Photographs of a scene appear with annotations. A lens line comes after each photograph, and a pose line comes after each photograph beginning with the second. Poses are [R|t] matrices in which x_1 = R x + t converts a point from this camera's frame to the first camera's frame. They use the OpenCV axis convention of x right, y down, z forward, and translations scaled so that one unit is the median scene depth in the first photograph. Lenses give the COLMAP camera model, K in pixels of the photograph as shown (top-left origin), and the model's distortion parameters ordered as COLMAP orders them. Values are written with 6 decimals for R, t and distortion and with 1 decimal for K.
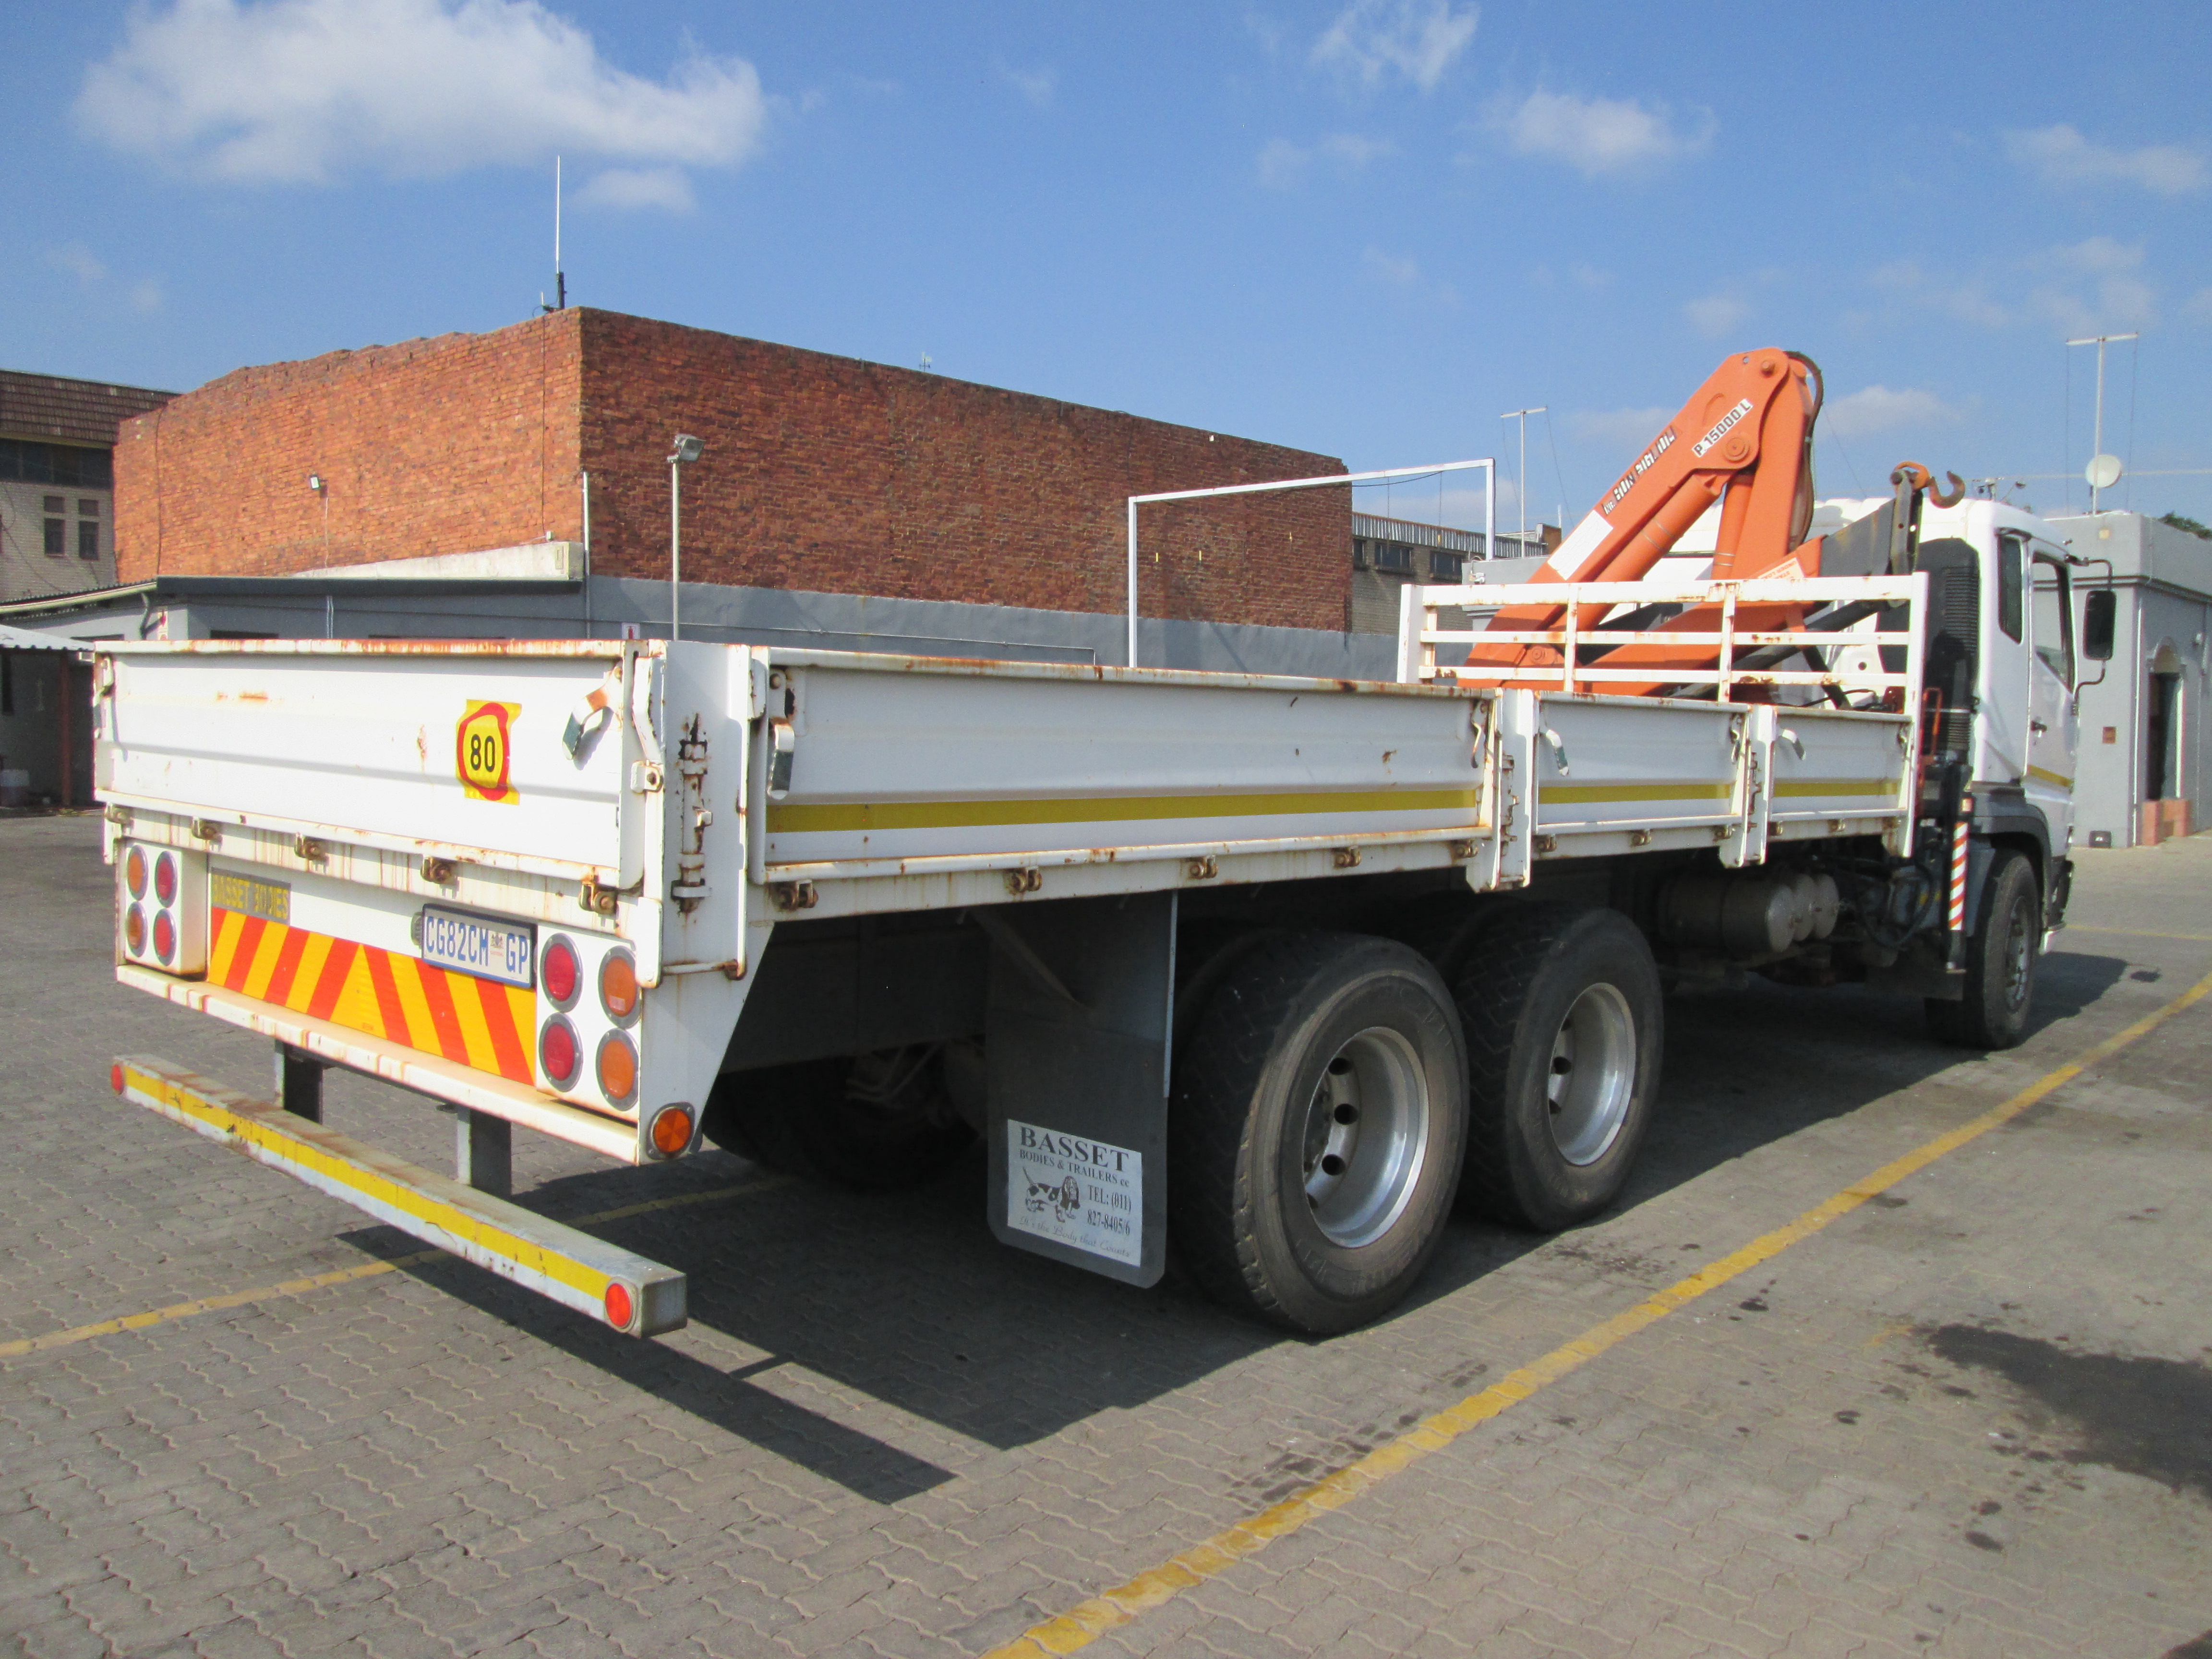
lens RADIAL K [[1809.1, 0, 1123.6], [0, 1809.1, 815.3], [0, 0, 1]] dist [-0.050537, 0.019568]
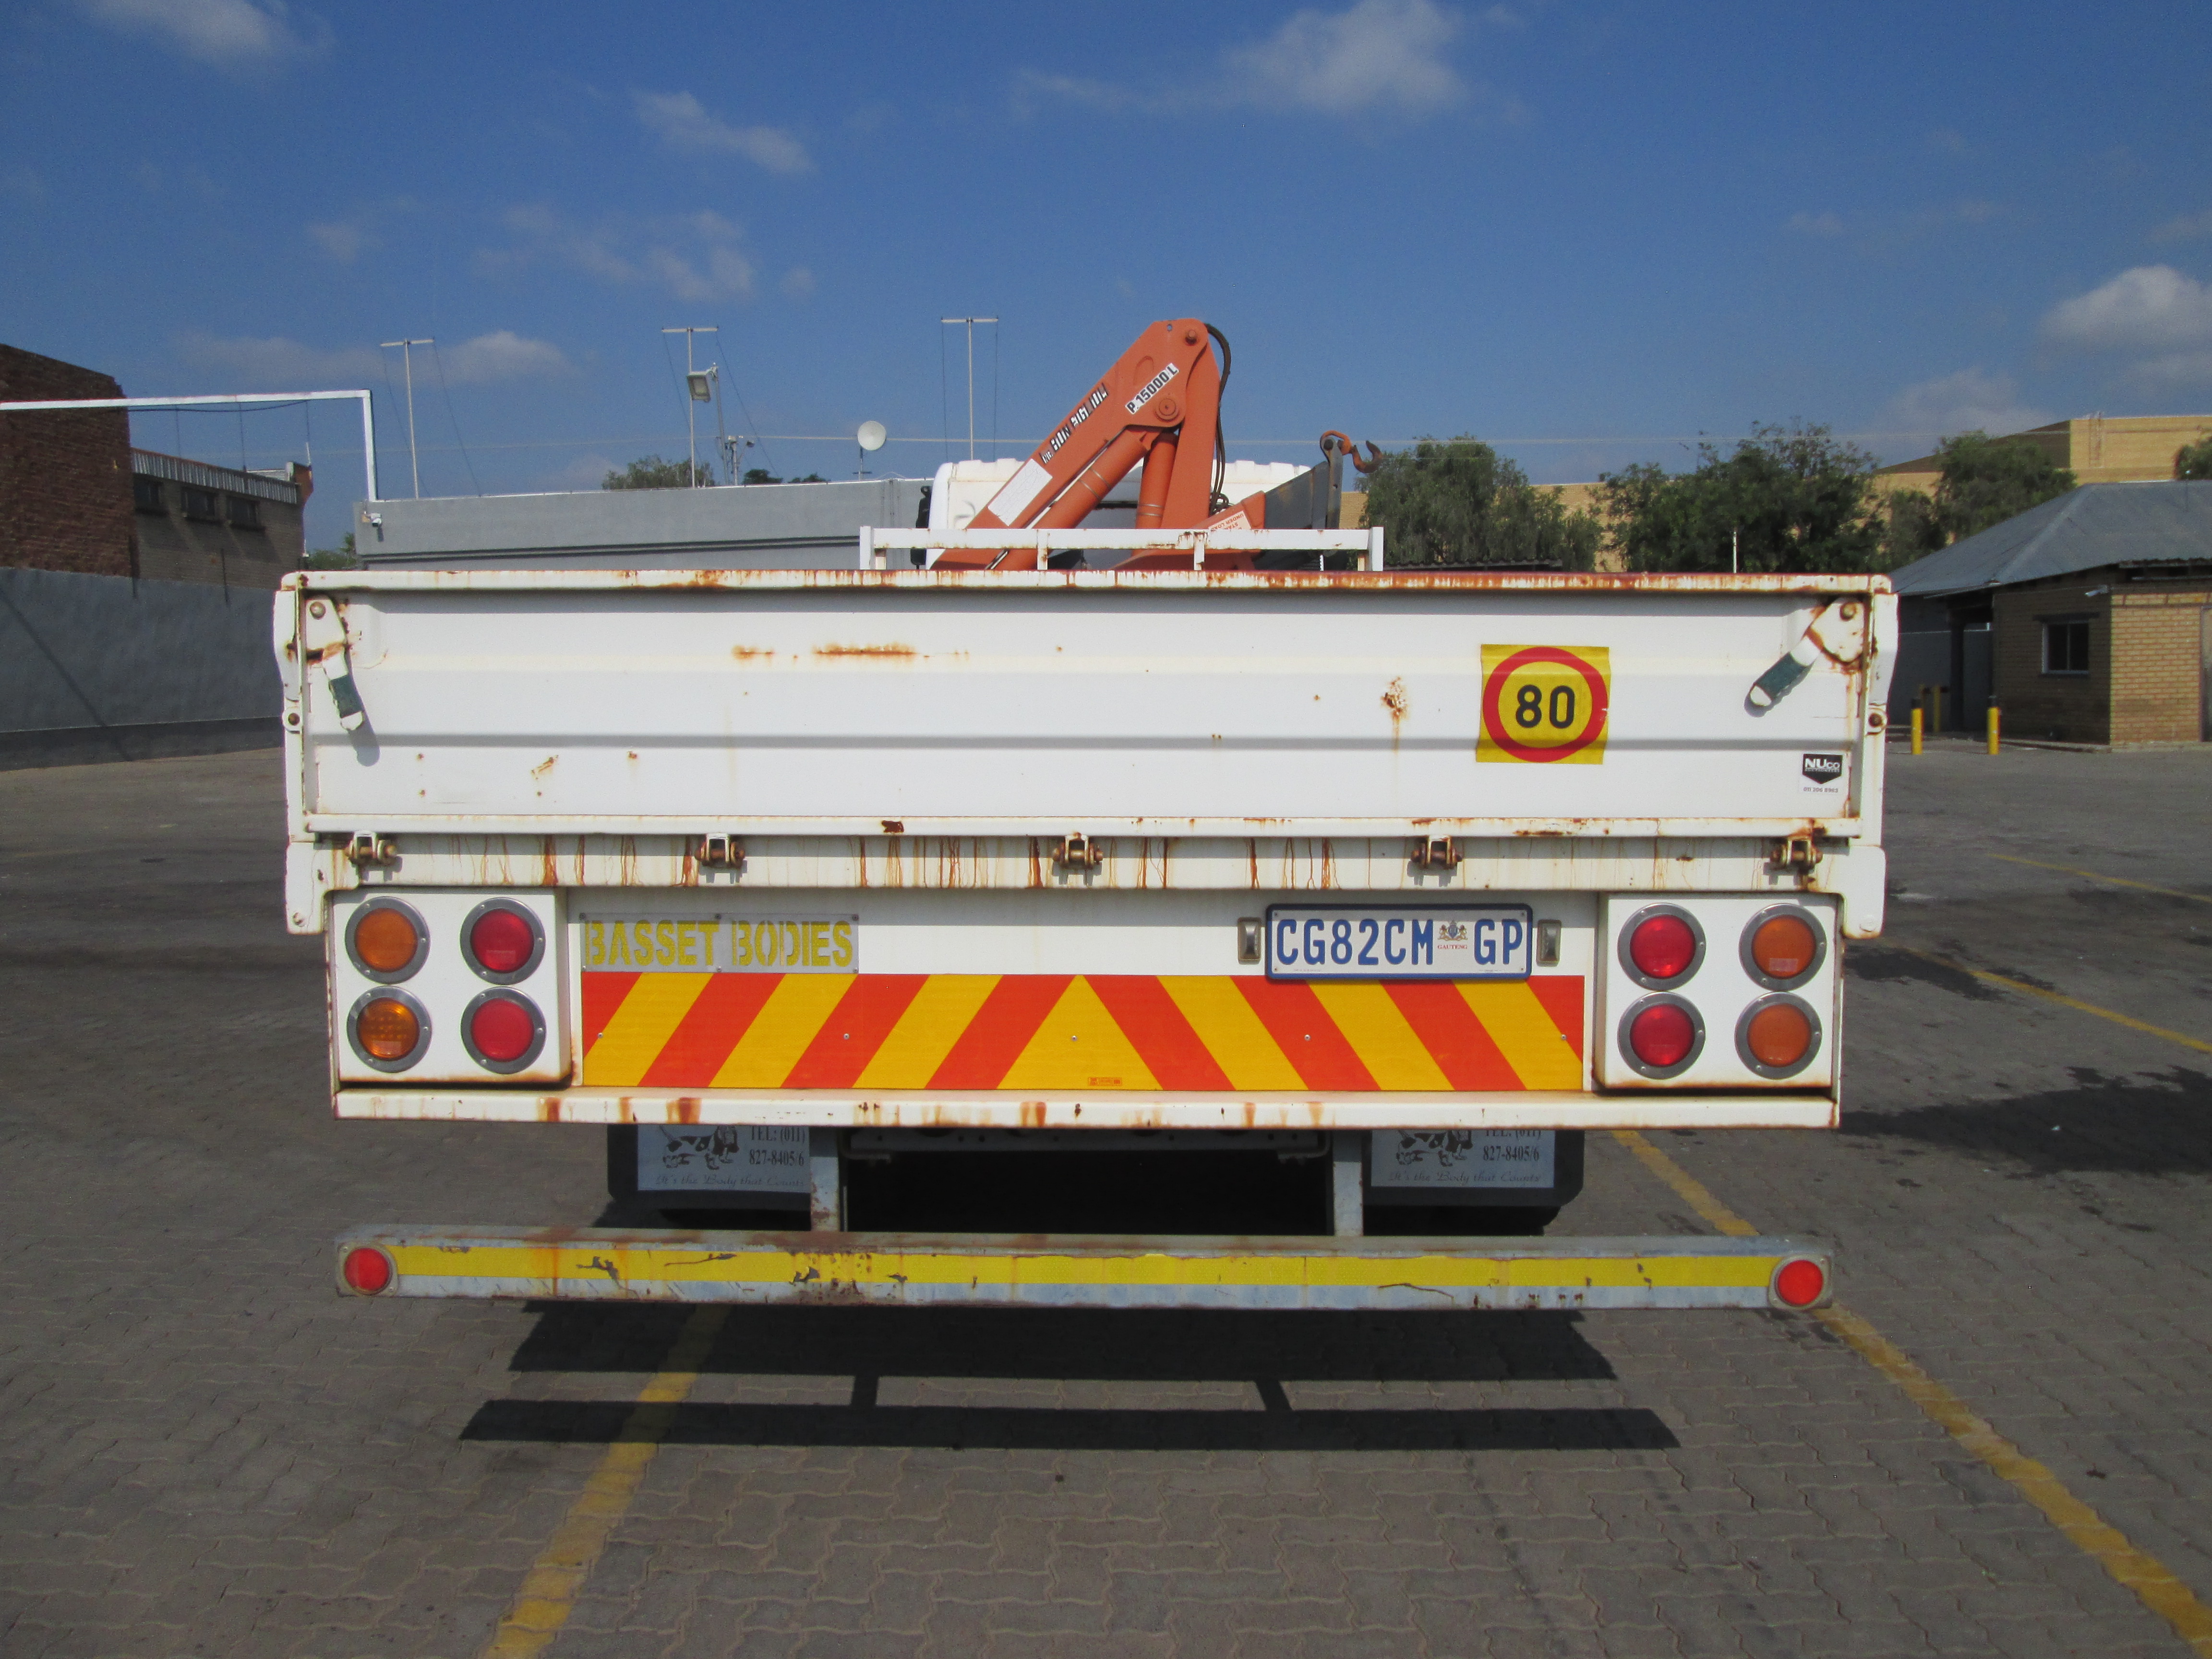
lens RADIAL K [[1809.1, 0, 1126.1], [0, 1809.1, 806.6], [0, 0, 1]] dist [-0.050537, 0.019568]
pose [[0.749505, -0.075460, 0.657684, -0.127867], [0.059467, 0.997140, 0.046638, -0.004683], [-0.659322, 0.004155, 0.751849, 0.058403]]
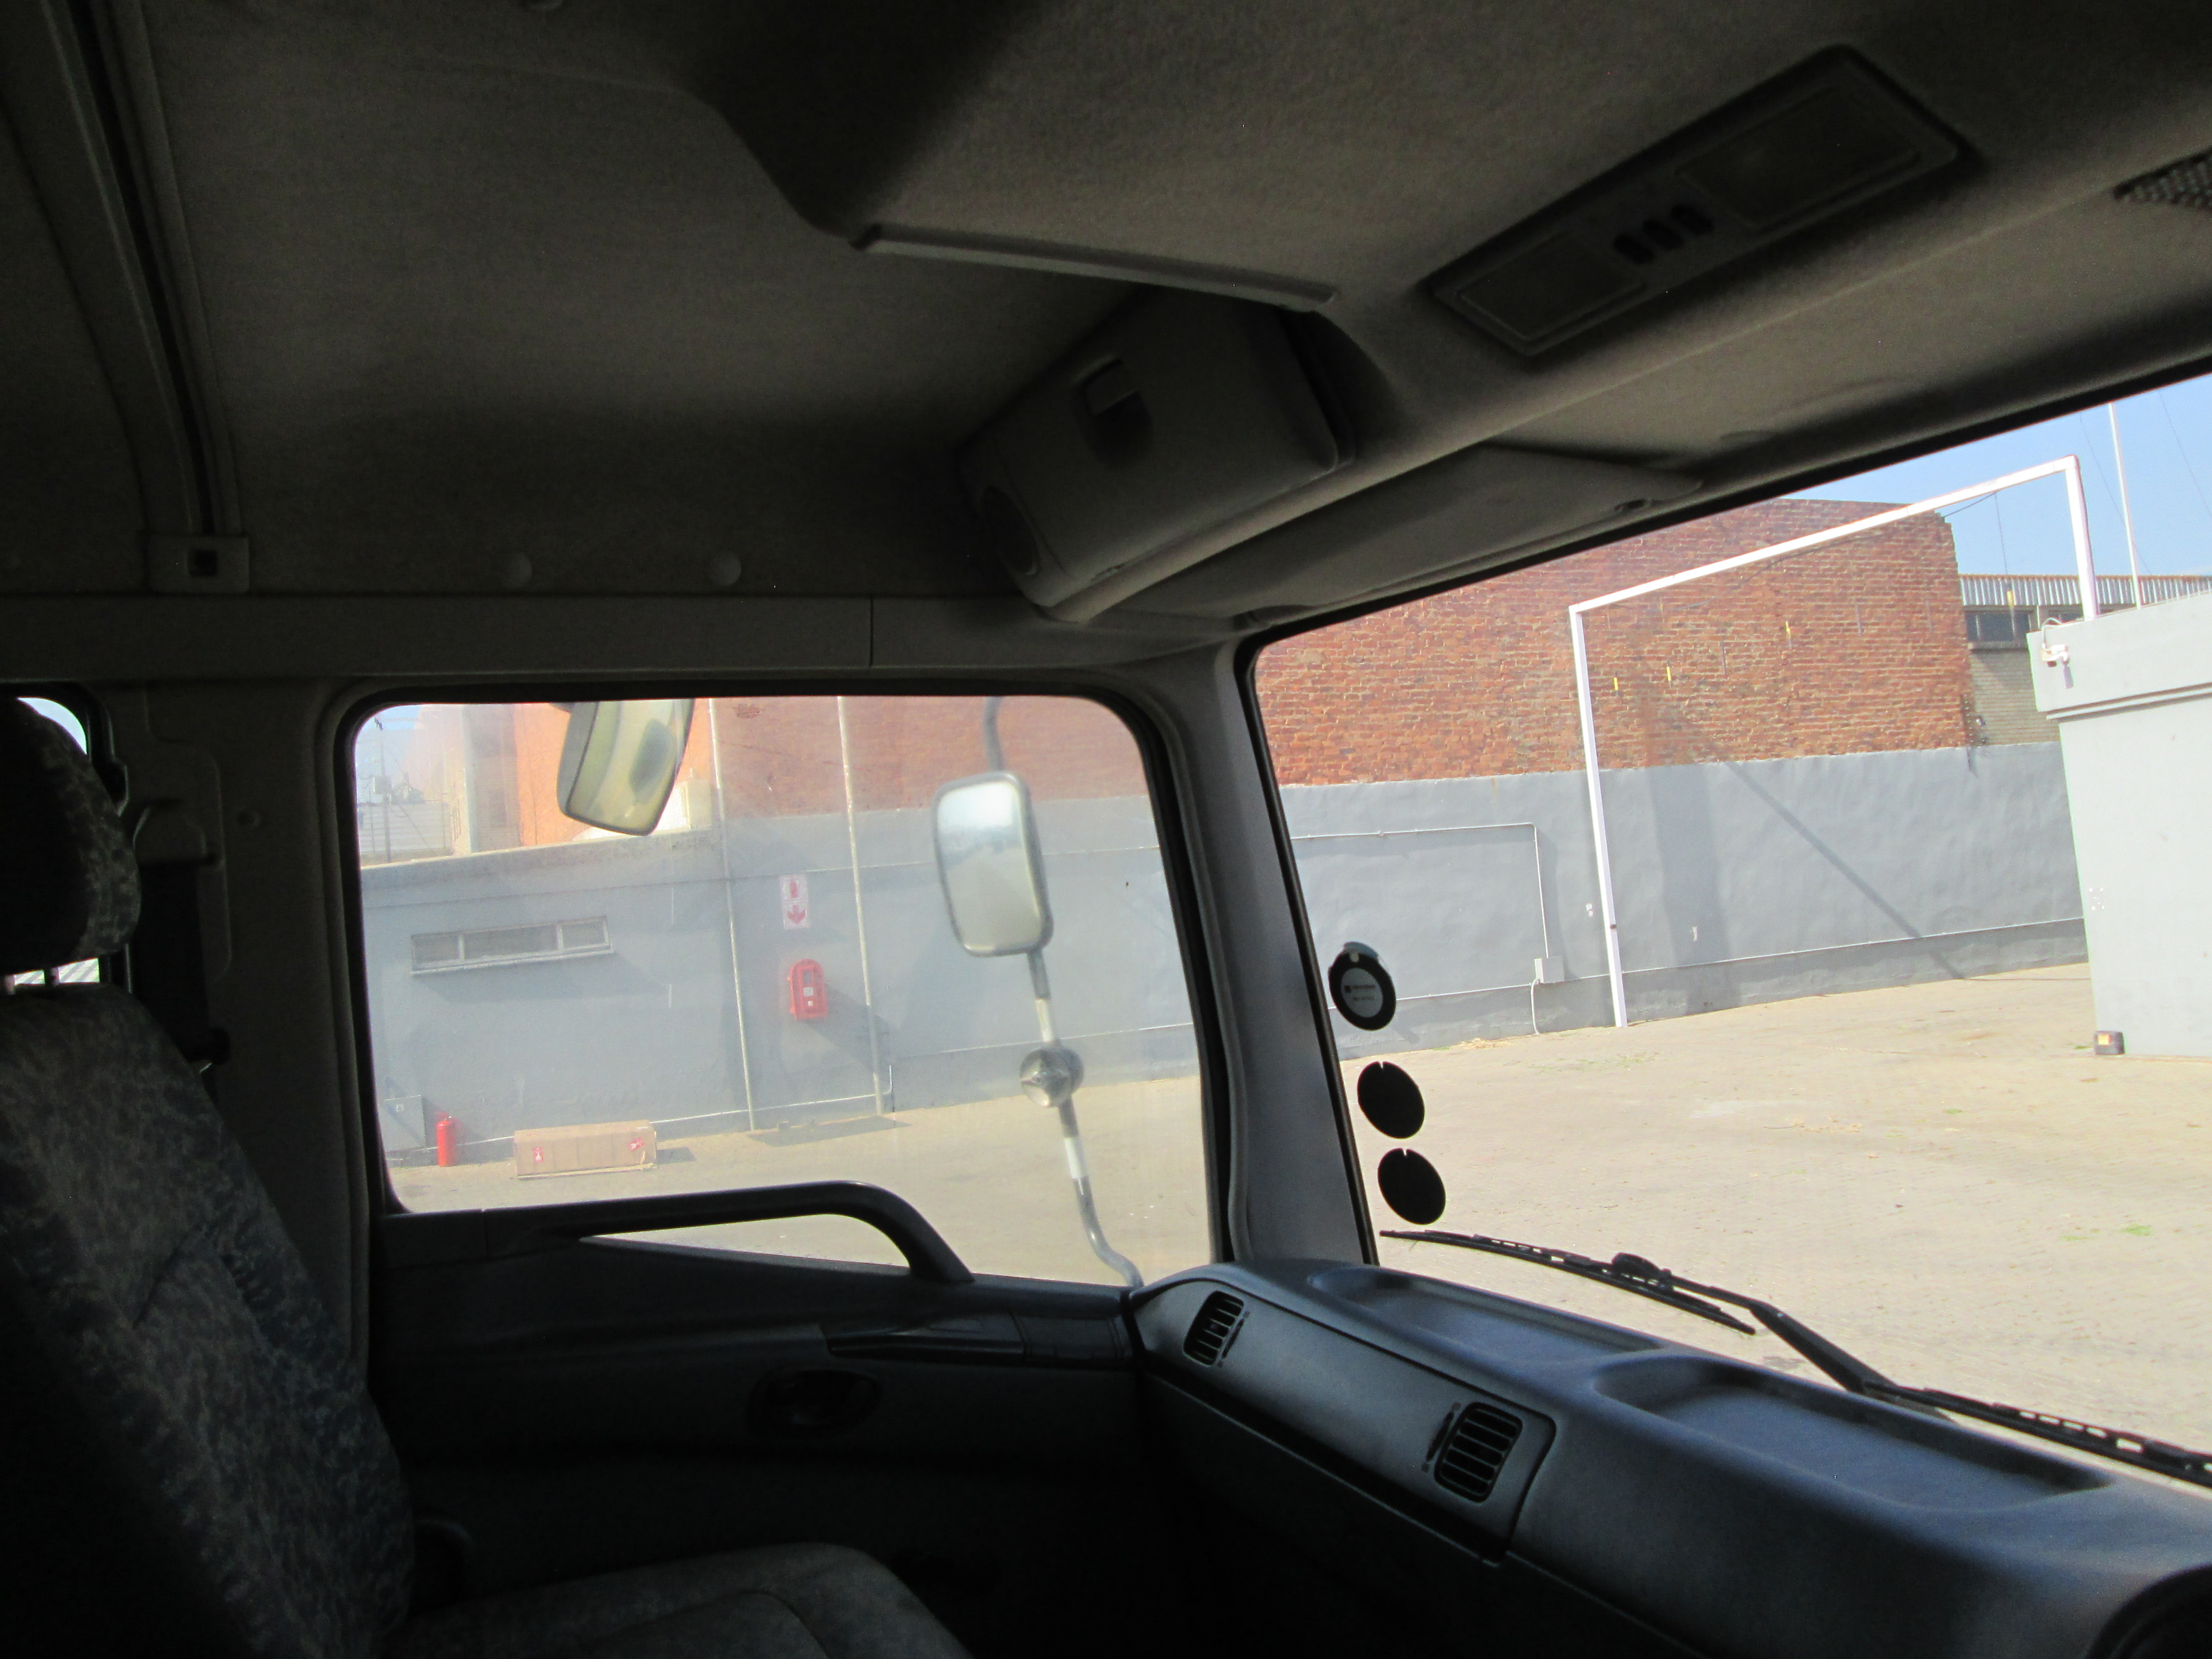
lens RADIAL K [[1809.1, 0, 1124.1], [0, 1809.1, 820.8], [0, 0, 1]] dist [-0.050537, 0.019568]
pose [[0.904071, -0.107510, -0.413638, 0.155002], [0.072872, 0.992448, -0.098677, -0.040211], [0.421123, 0.059069, 0.905078, 0.336029]]
